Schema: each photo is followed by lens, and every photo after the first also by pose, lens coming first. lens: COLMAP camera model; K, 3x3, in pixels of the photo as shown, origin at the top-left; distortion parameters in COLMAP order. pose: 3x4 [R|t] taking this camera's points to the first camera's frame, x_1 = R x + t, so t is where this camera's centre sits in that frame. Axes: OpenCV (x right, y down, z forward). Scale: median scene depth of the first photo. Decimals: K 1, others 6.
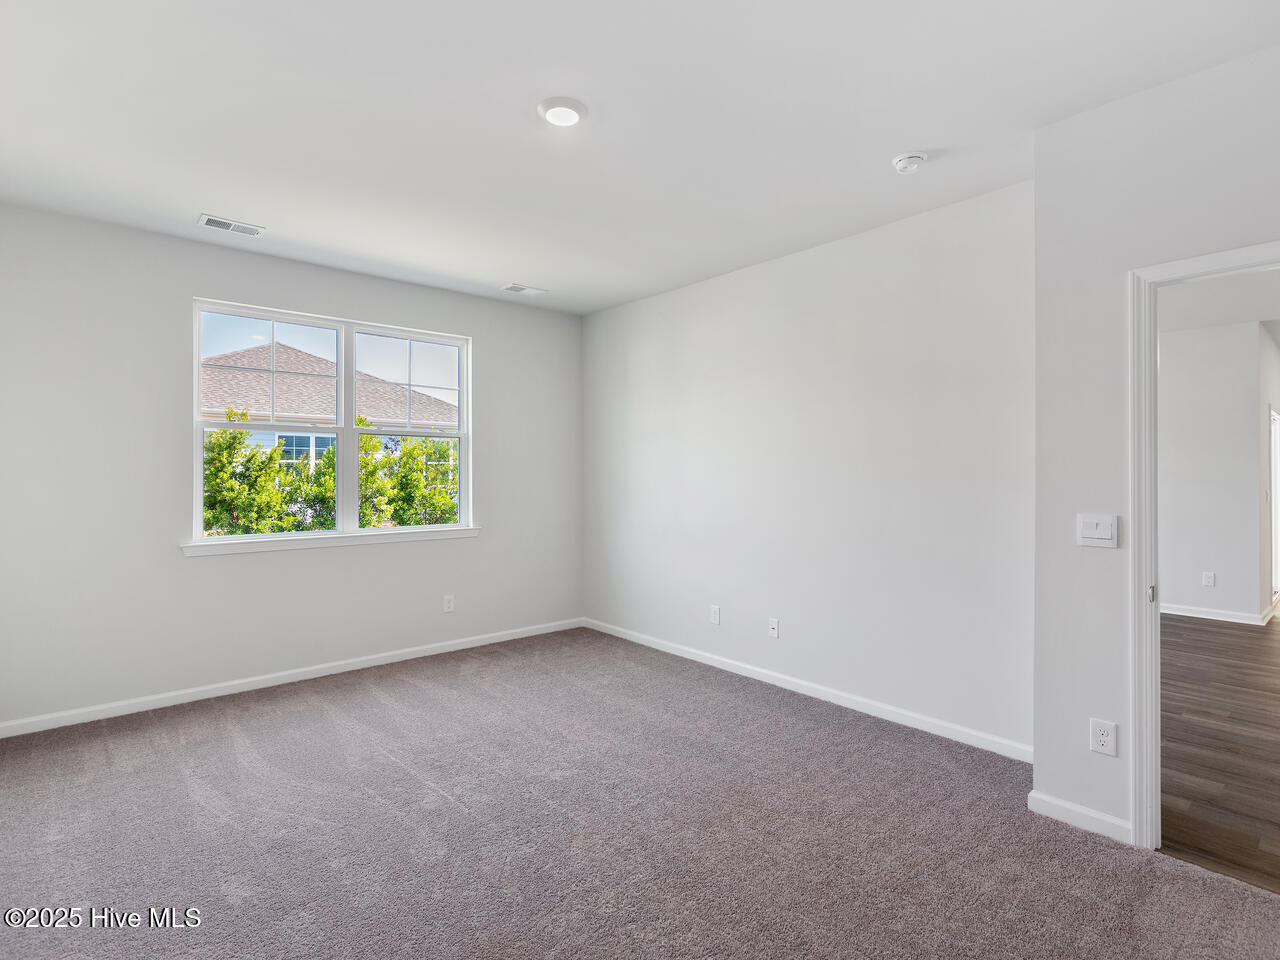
lens RADIAL K [[642.1, 0, 640.7], [0, 642.1, 477.3], [0, 0, 1]] dist [0.001730, -0.001145]
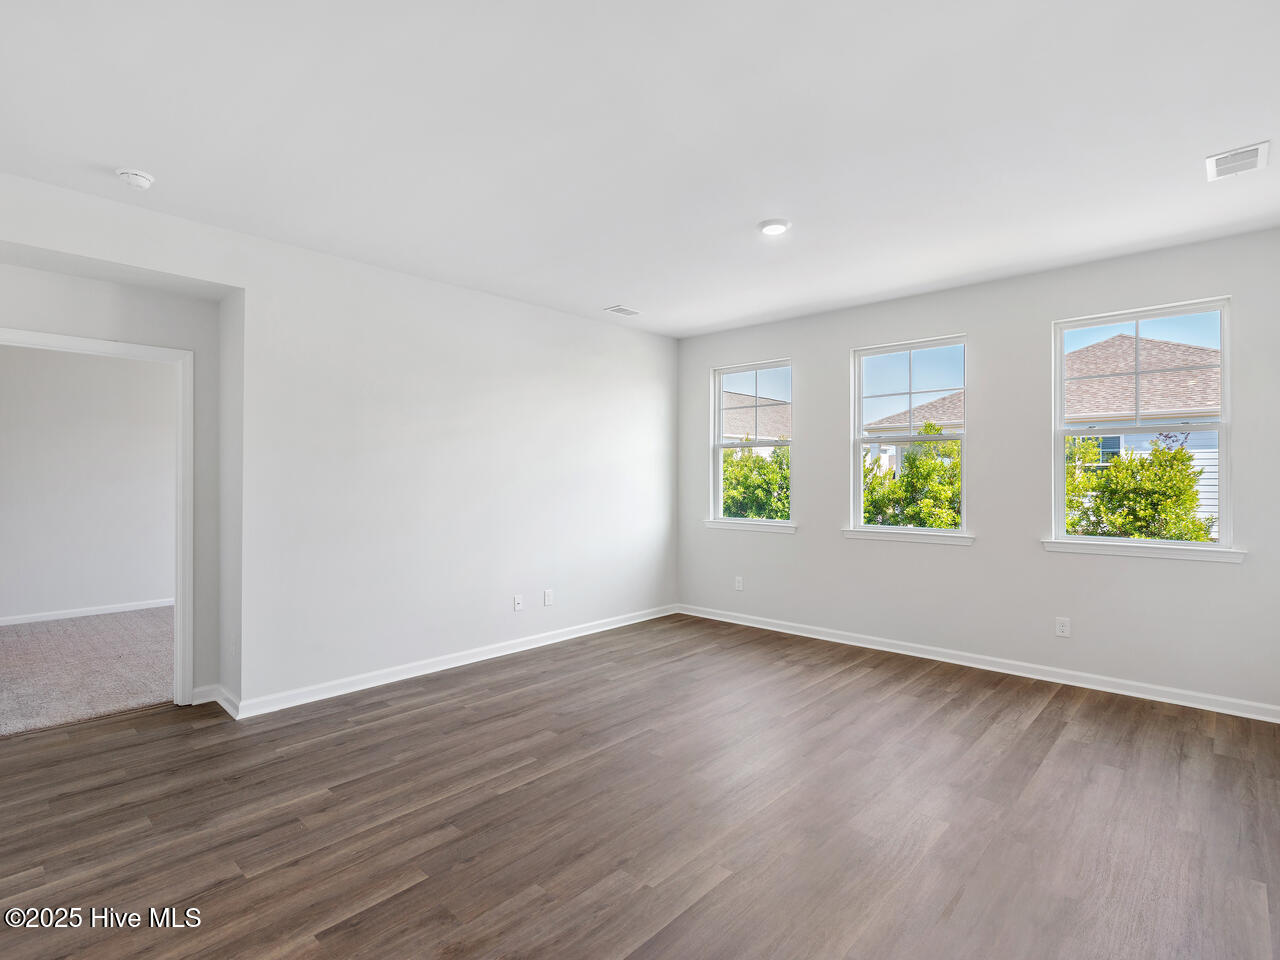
lens RADIAL K [[642.1, 0, 641.3], [0, 642.1, 475.6], [0, 0, 1]] dist [0.001730, -0.001145]
pose [[0.111322, 0.002385, -0.993782, 1.566418], [-0.001942, 0.999996, 0.002183, -0.015831], [0.993782, 0.001687, 0.111326, 1.217223]]
